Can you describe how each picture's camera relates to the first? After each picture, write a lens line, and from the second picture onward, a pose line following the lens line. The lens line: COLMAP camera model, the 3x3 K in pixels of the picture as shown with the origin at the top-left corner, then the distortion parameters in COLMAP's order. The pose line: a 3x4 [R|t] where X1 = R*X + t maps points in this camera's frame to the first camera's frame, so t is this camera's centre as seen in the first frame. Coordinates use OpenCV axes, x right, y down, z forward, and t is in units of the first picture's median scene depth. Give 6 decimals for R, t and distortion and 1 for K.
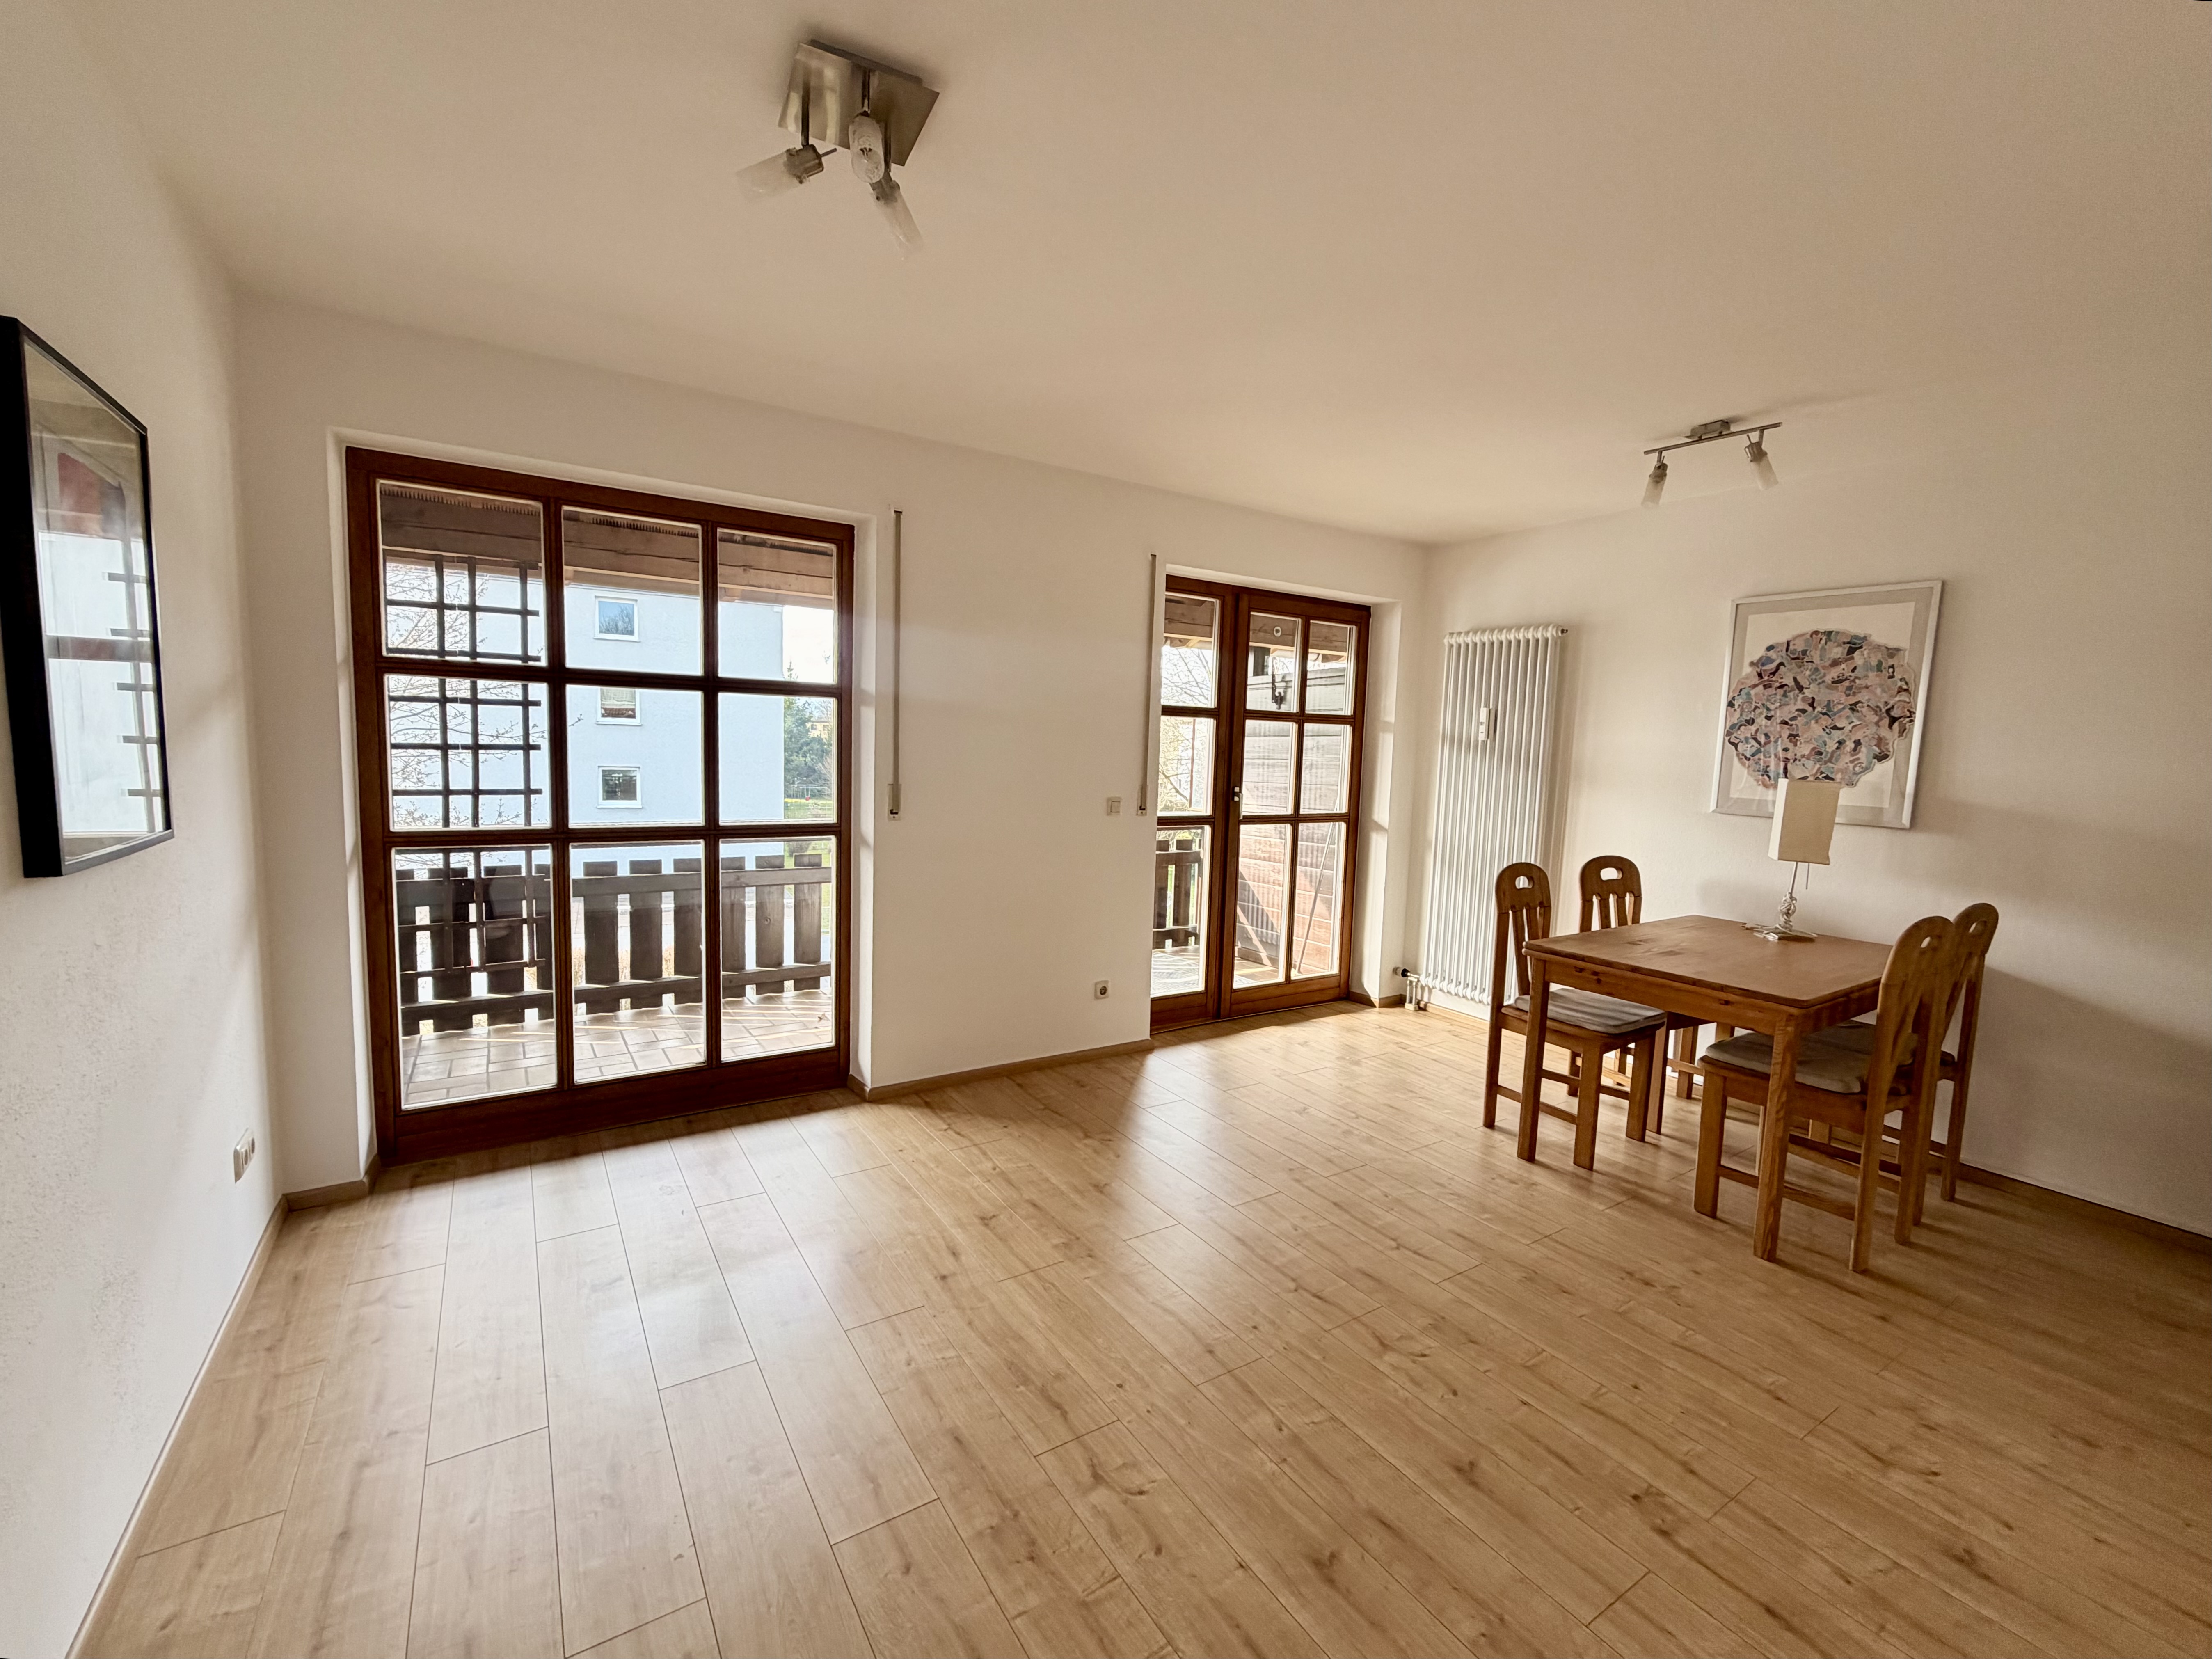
lens RADIAL K [[872.0, 0, 1101.1], [0, 872.0, 834.3], [0, 0, 1]] dist [0.000743, -0.000235]
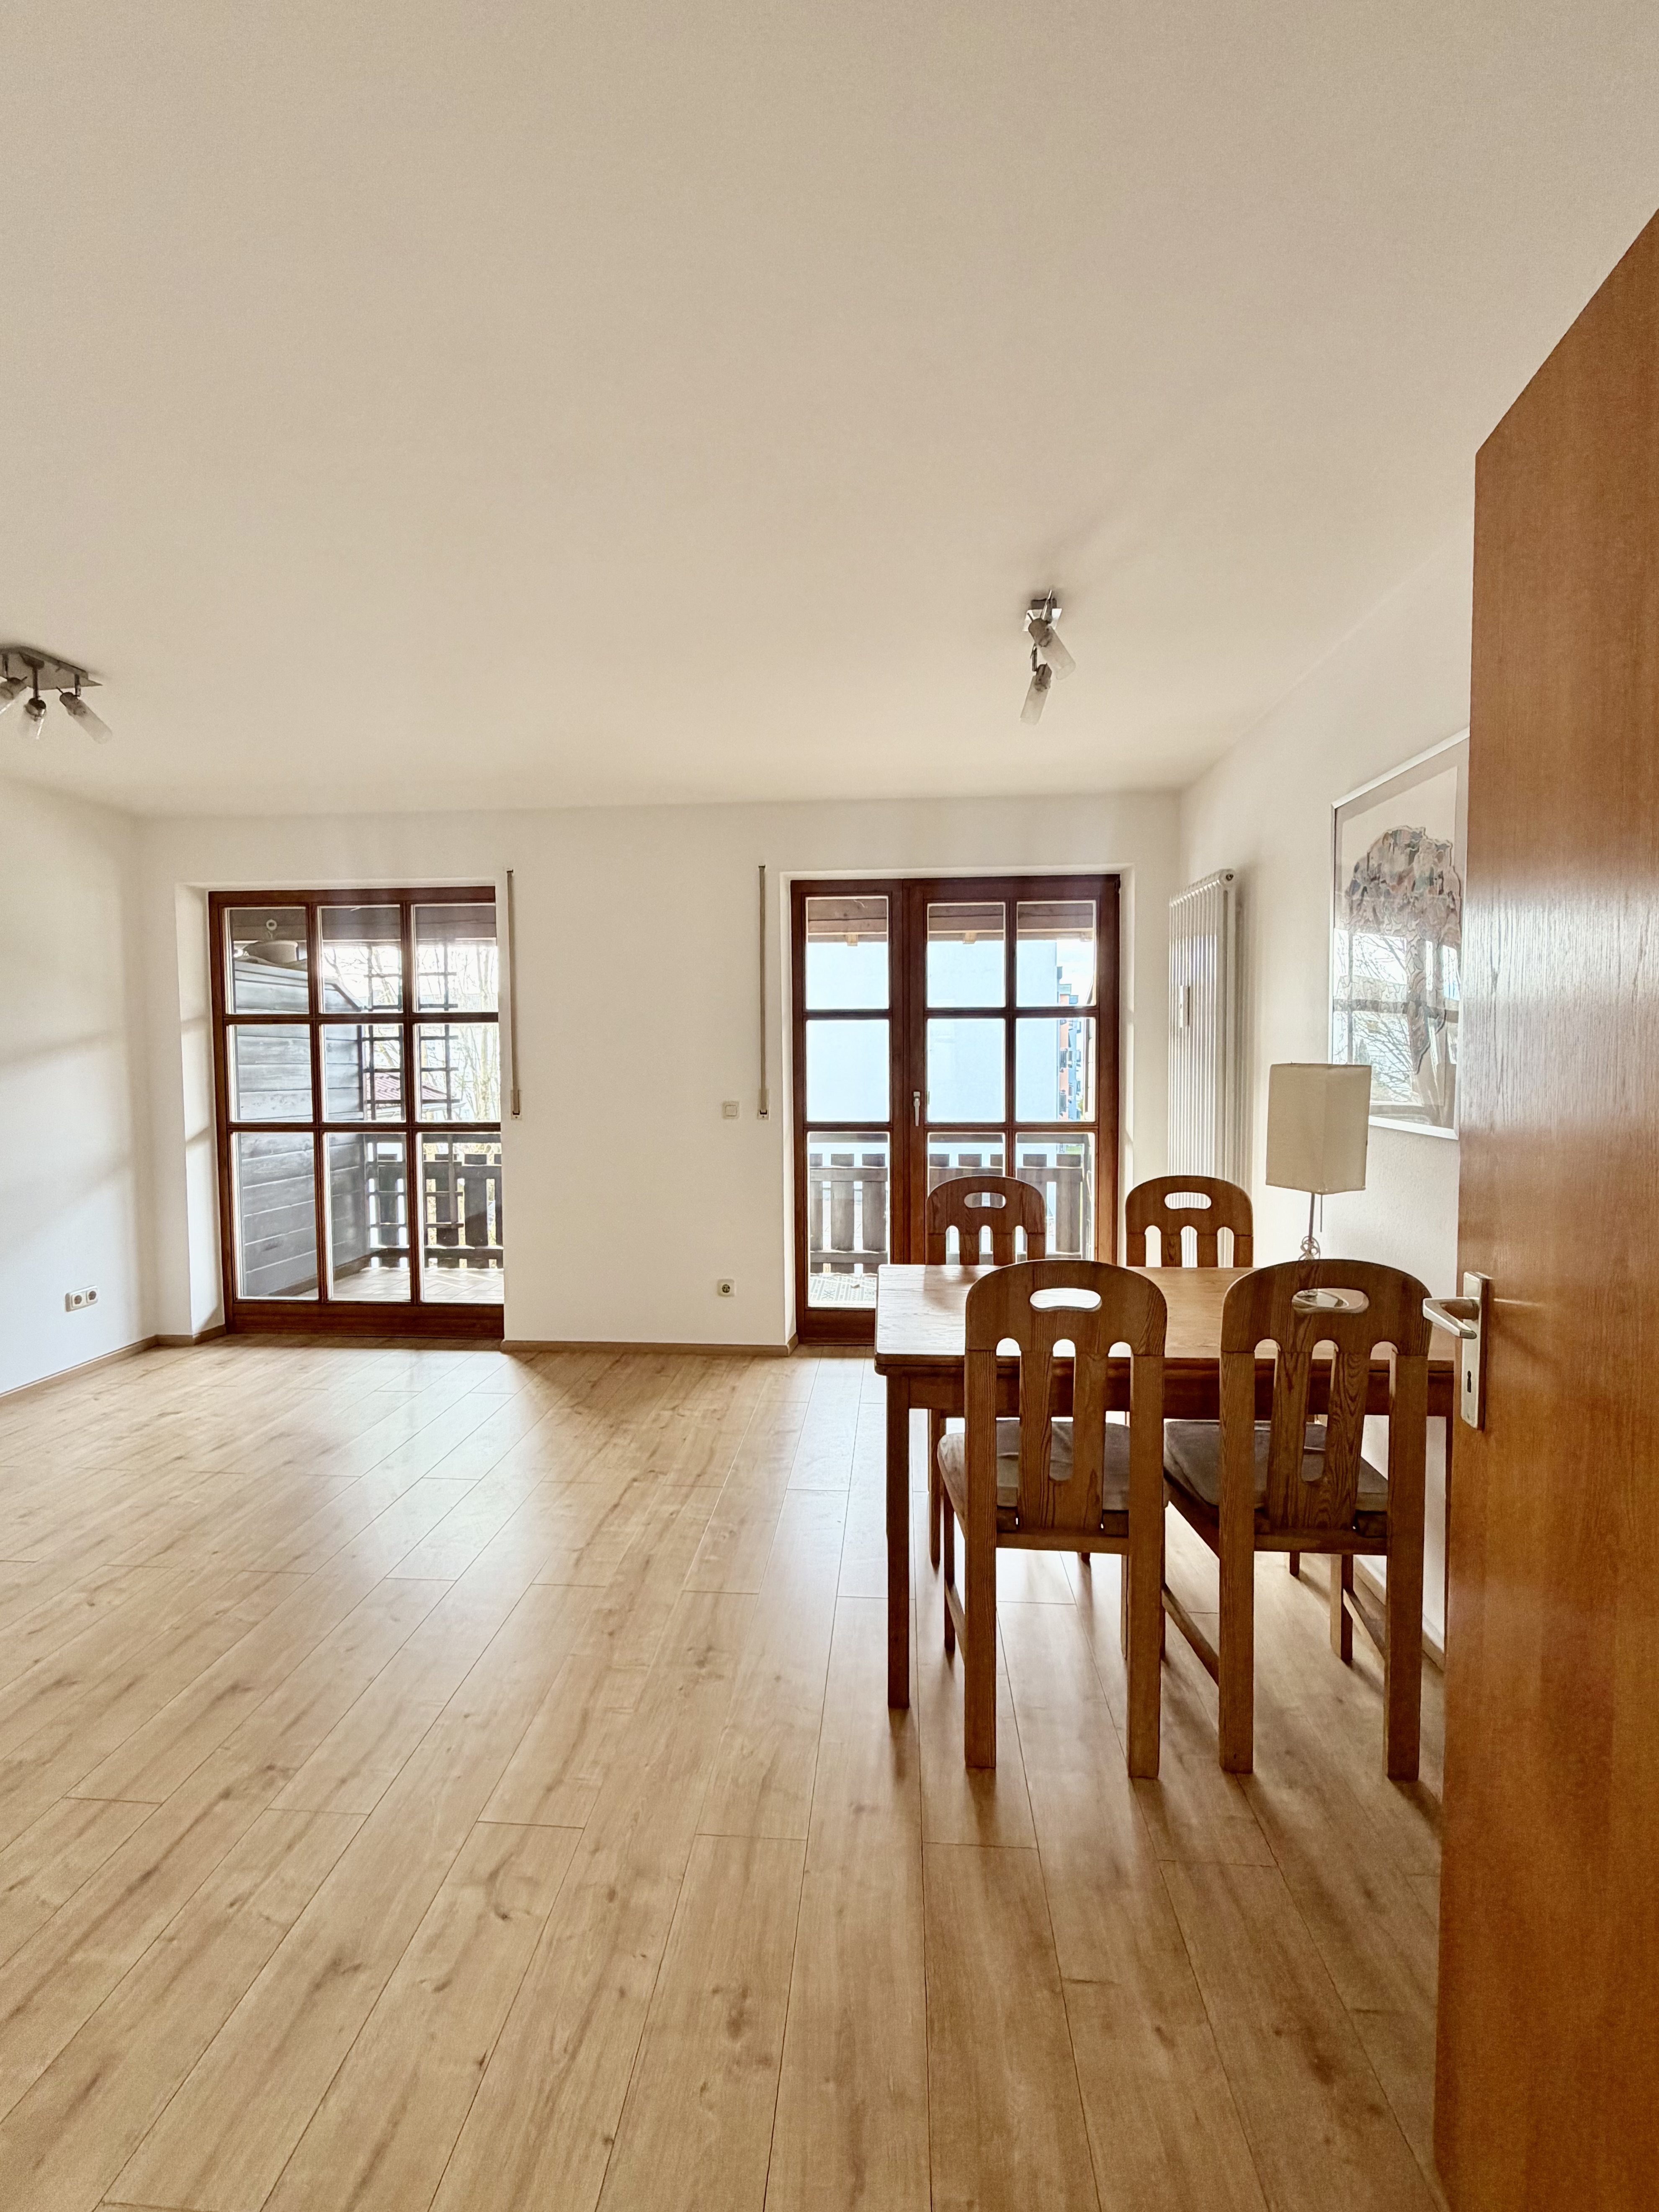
lens RADIAL K [[891.2, 0, 829.5], [0, 891.2, 1106.0], [0, 0, 1]] dist [-0.001730, 0.000044]
pose [[0.819337, -0.003582, -0.573301, 0.733475], [-0.027875, 0.998549, -0.046076, 0.008480], [0.572635, 0.053732, 0.818048, 0.203547]]
